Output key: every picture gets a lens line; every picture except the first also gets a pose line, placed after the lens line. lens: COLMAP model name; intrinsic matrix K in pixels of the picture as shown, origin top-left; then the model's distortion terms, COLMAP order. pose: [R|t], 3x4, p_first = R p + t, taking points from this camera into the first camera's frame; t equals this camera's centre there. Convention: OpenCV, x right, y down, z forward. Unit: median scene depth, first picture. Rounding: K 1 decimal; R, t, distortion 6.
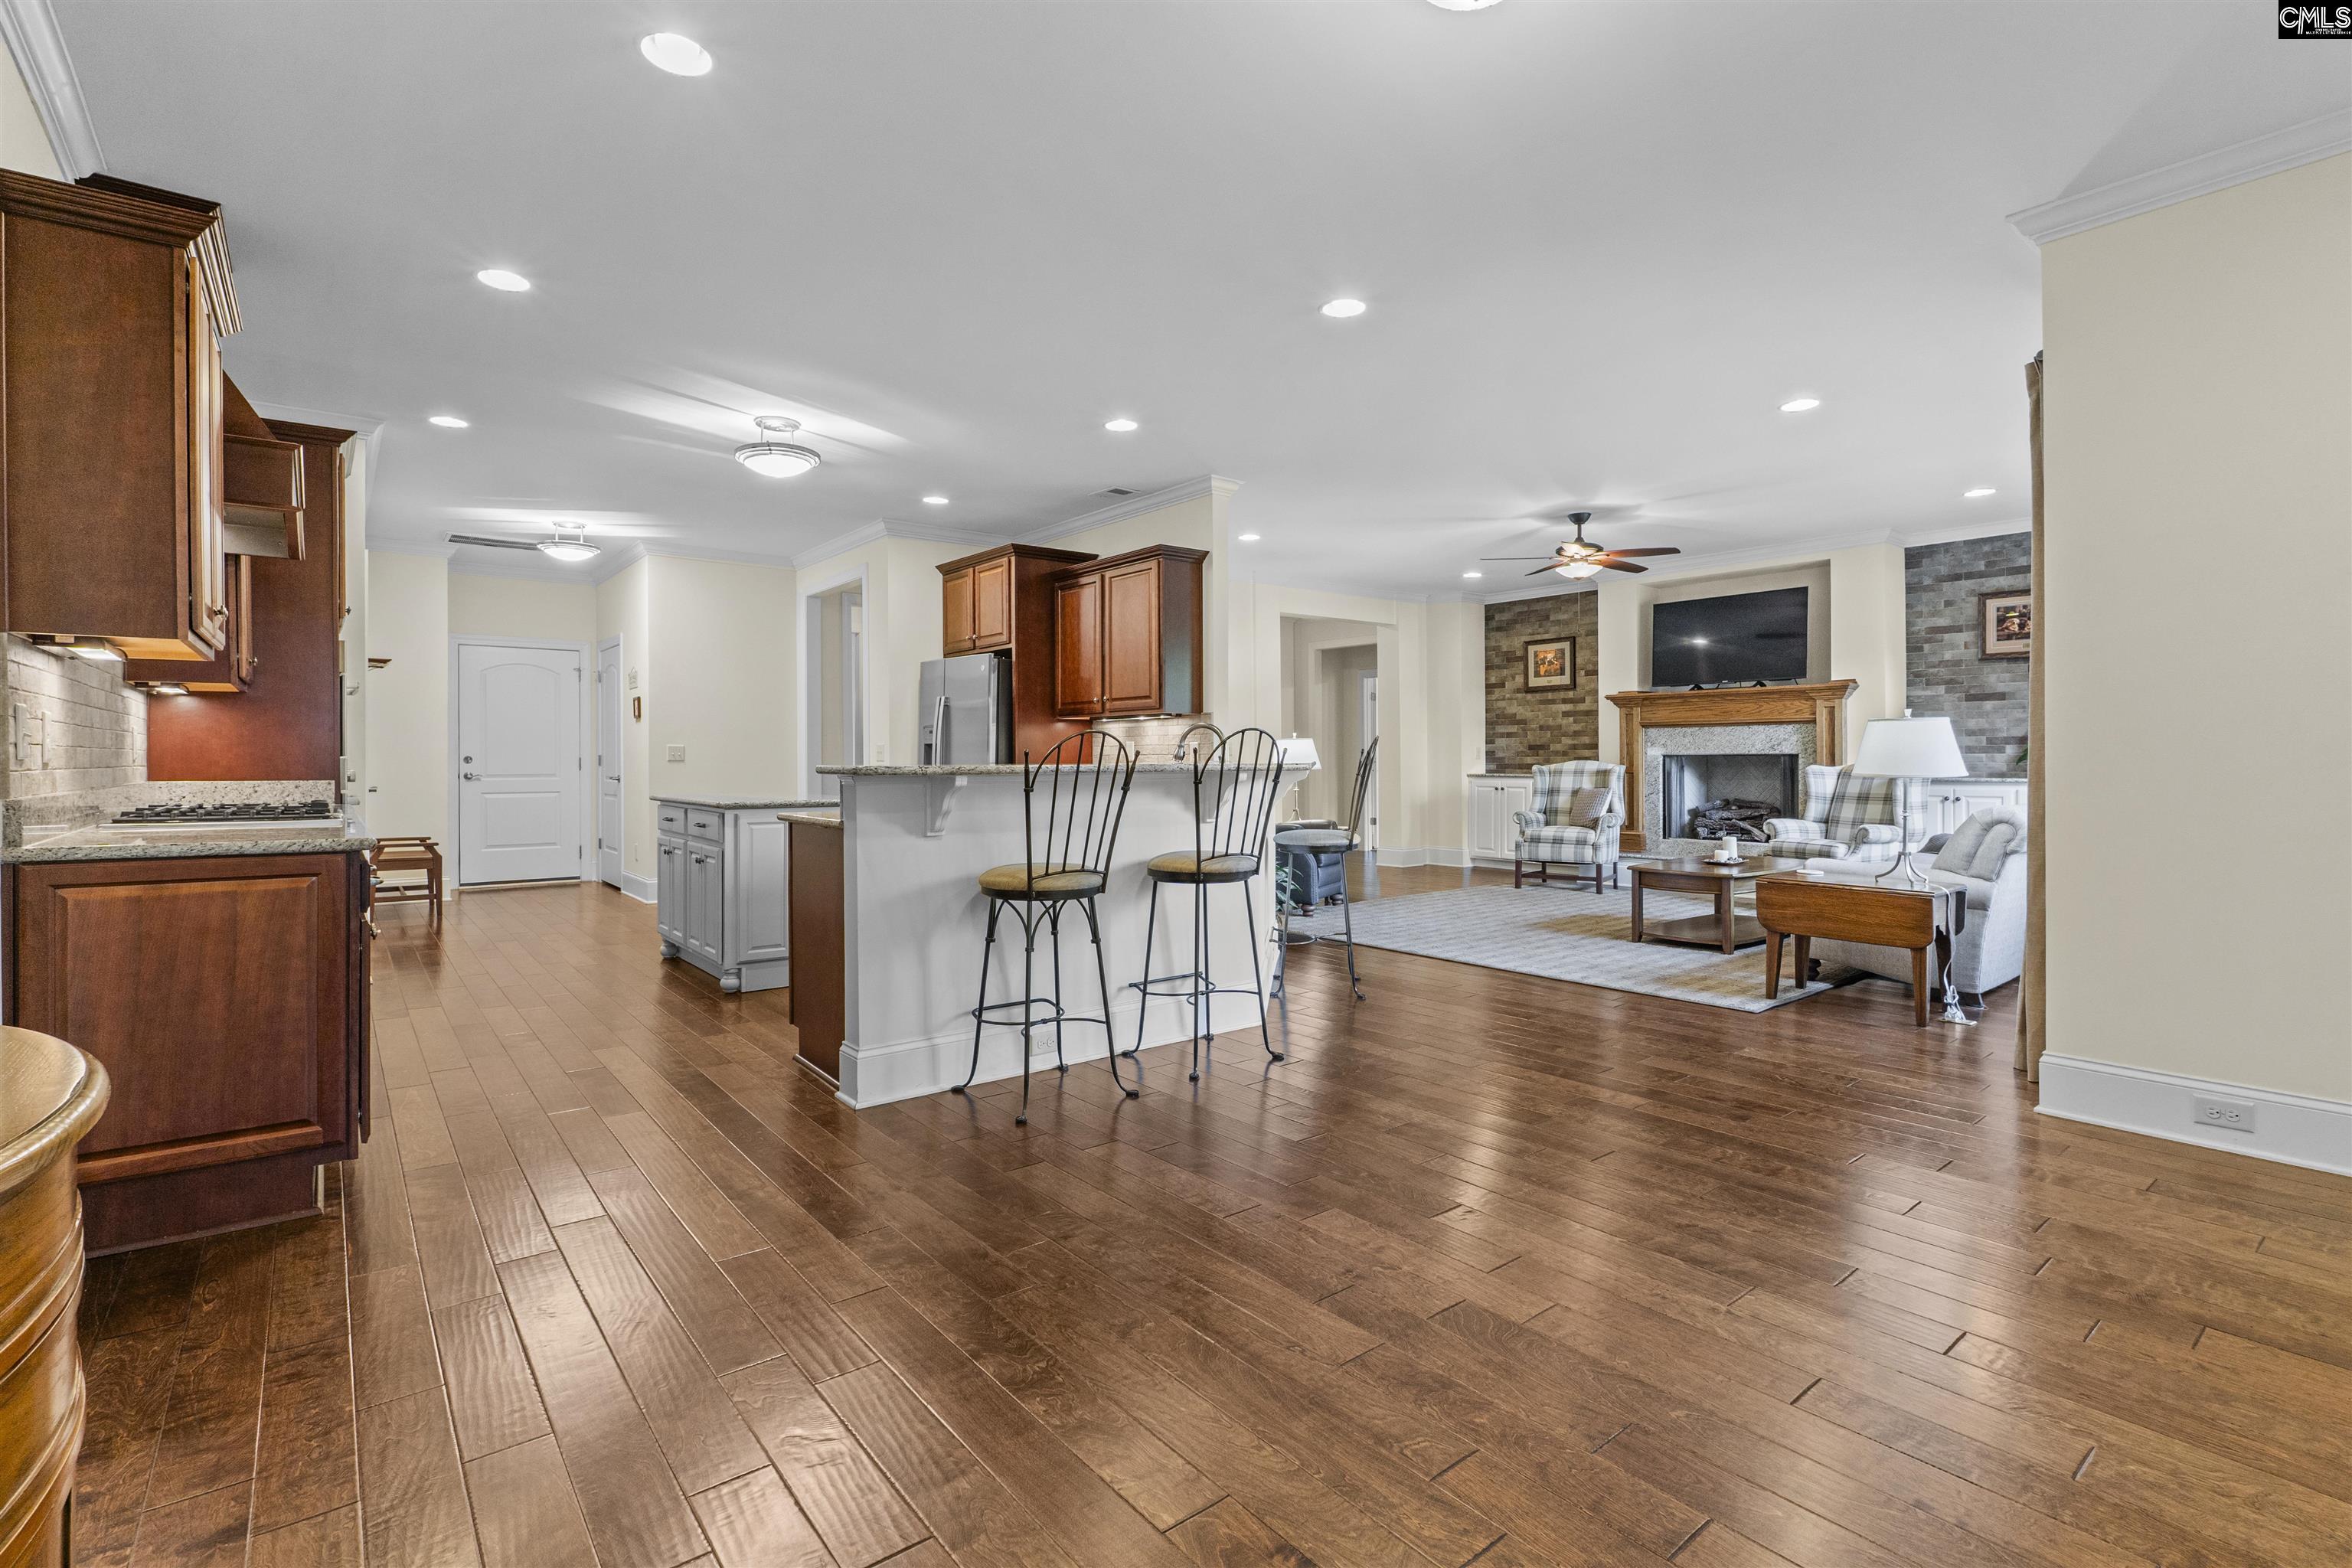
lens RADIAL K [[1085.7, 0, 1183.5], [0, 1085.7, 763.2], [0, 0, 1]] dist [0.000157, 0.000088]
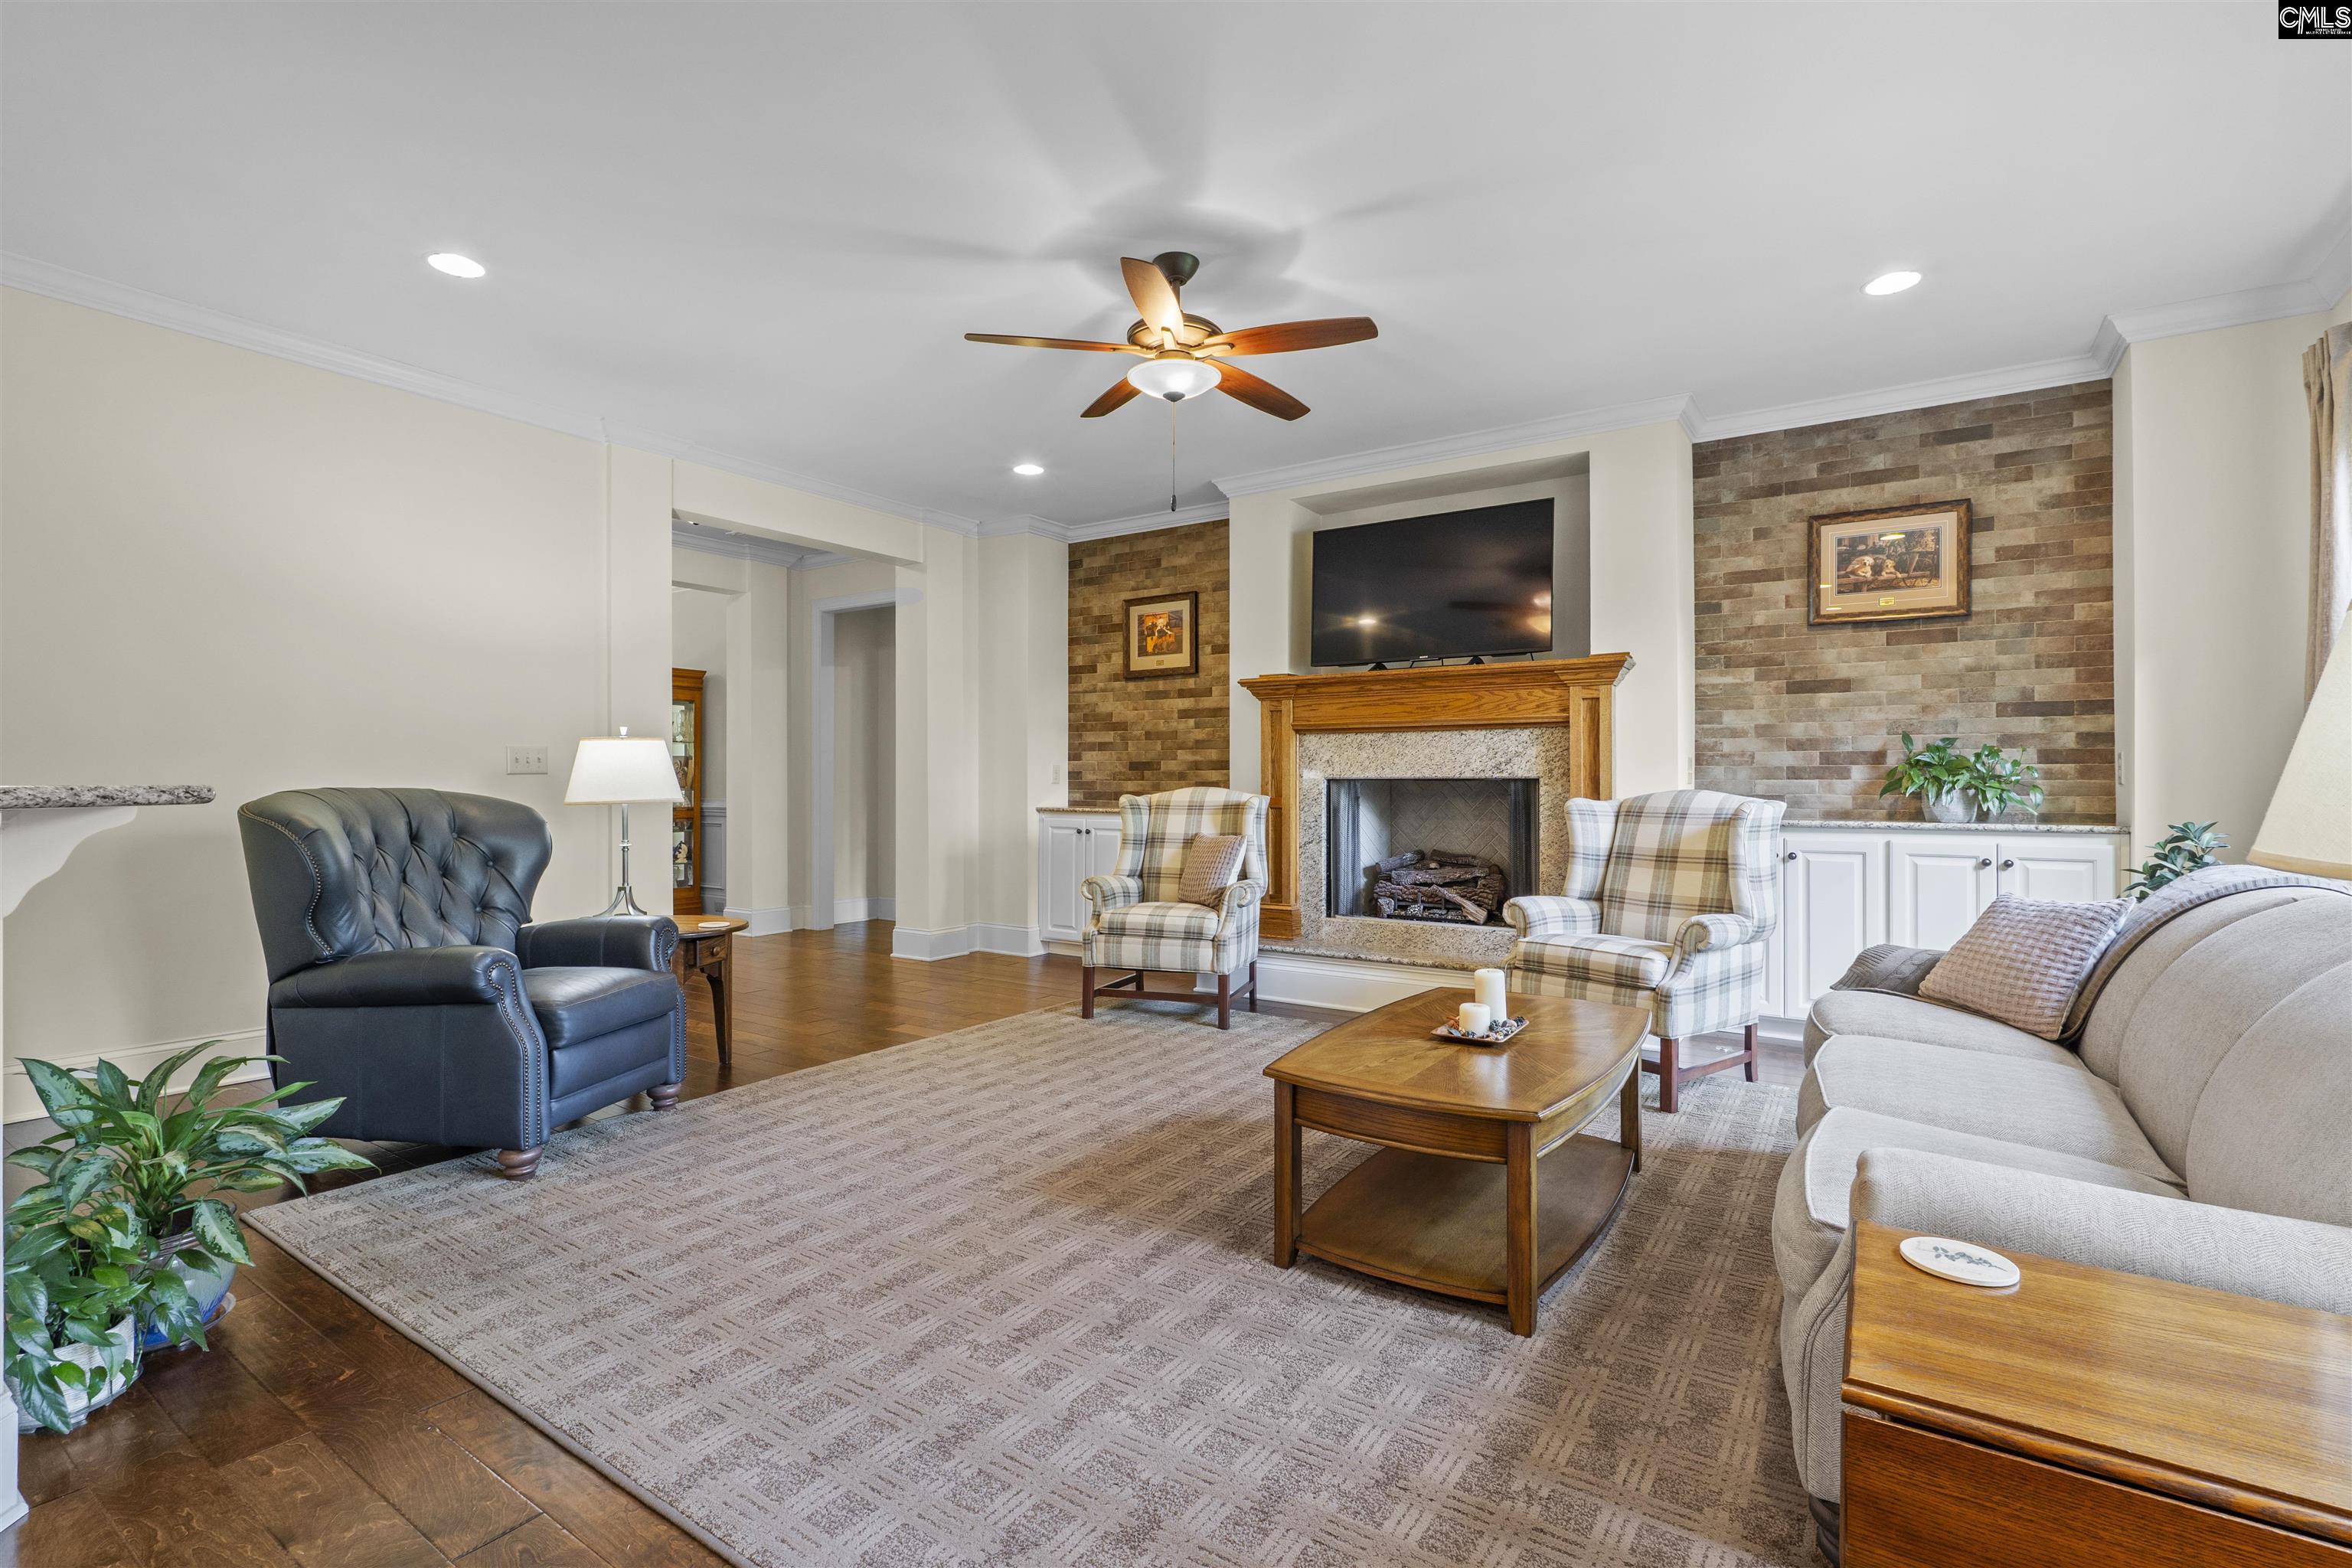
lens RADIAL K [[1085.7, 0, 1183.5], [0, 1085.7, 763.2], [0, 0, 1]] dist [0.000157, 0.000088]
pose [[0.955174, 0.011428, 0.295824, 0.185226], [-0.004776, 0.999719, -0.023199, -0.001803], [-0.296007, 0.020746, 0.954961, 0.443712]]
